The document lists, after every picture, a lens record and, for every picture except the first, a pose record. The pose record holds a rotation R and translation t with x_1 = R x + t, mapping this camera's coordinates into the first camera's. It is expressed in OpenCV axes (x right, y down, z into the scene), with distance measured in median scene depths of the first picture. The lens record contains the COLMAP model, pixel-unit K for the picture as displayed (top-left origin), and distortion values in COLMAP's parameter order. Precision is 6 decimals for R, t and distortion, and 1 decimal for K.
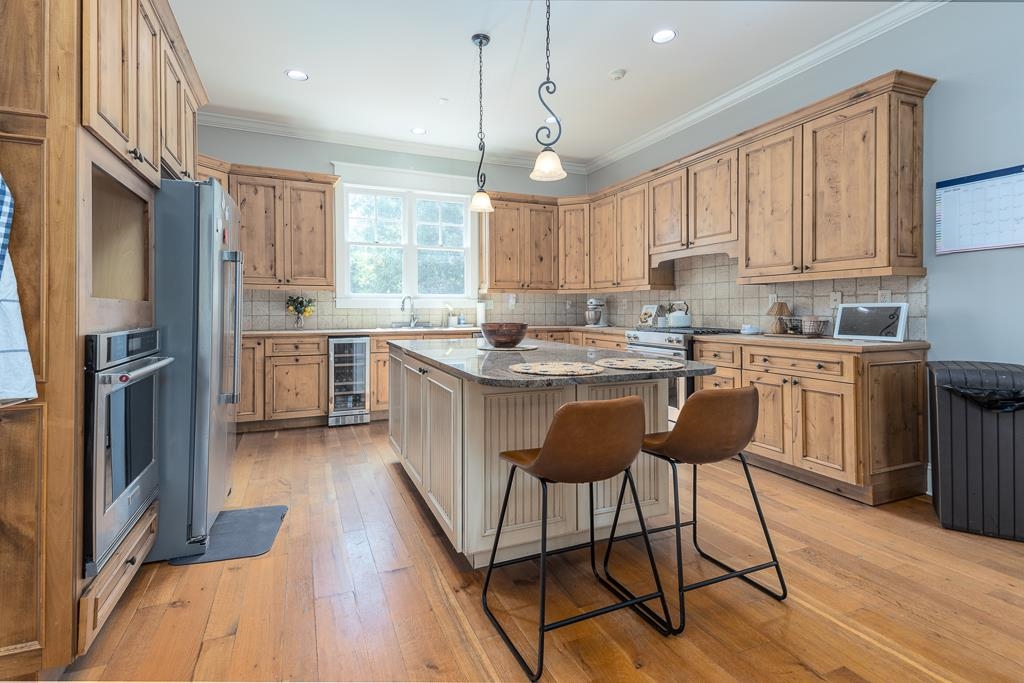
lens RADIAL K [[497.6, 0, 525.8], [0, 497.6, 313.4], [0, 0, 1]] dist [0.045248, -0.010714]
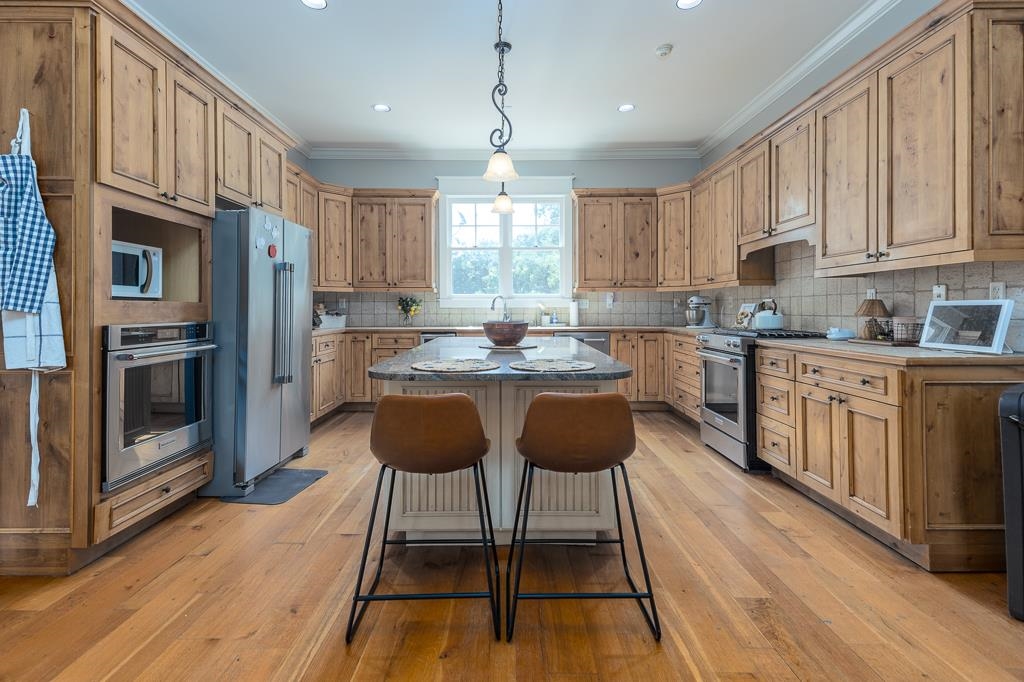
lens RADIAL K [[506.7, 0, 514.9], [0, 506.7, 311.5], [0, 0, 1]] dist [0.044232, -0.010659]
pose [[0.918230, 0.002439, -0.396041, 0.327633], [-0.003418, 0.999993, -0.001766, 0.000065], [0.396034, 0.002975, 0.918231, 0.043222]]
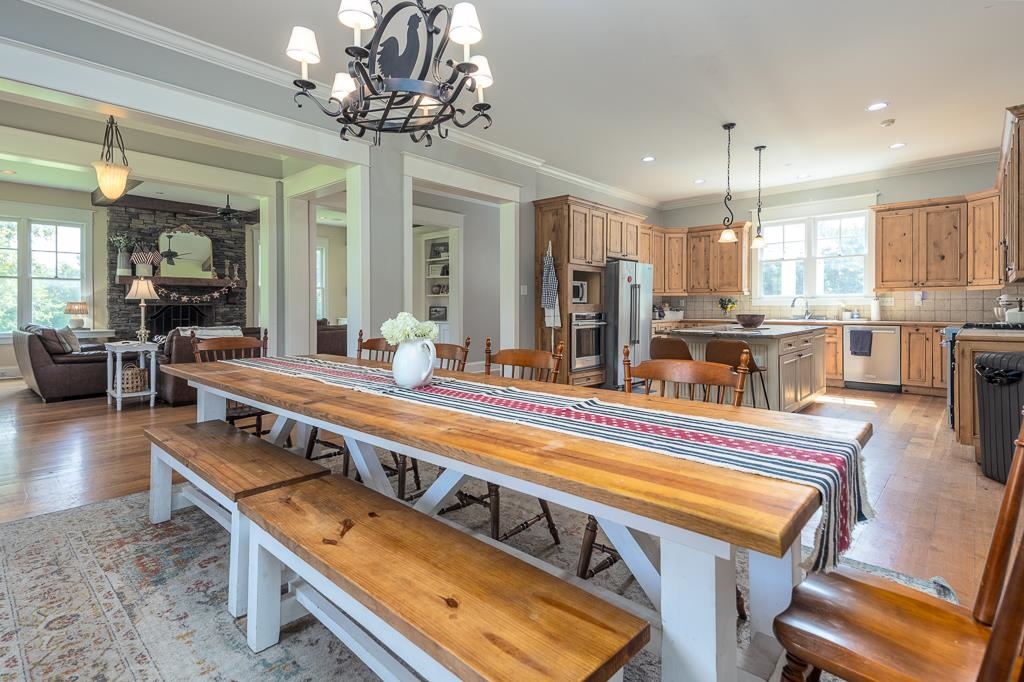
lens RADIAL K [[497.6, 0, 504.3], [0, 497.6, 310.5], [0, 0, 1]] dist [0.045248, -0.010714]
pose [[0.402372, 0.005678, -0.915459, 1.056541], [-0.004554, 0.999981, 0.004201, 0.002572], [0.915465, 0.002479, 0.402390, -0.448065]]
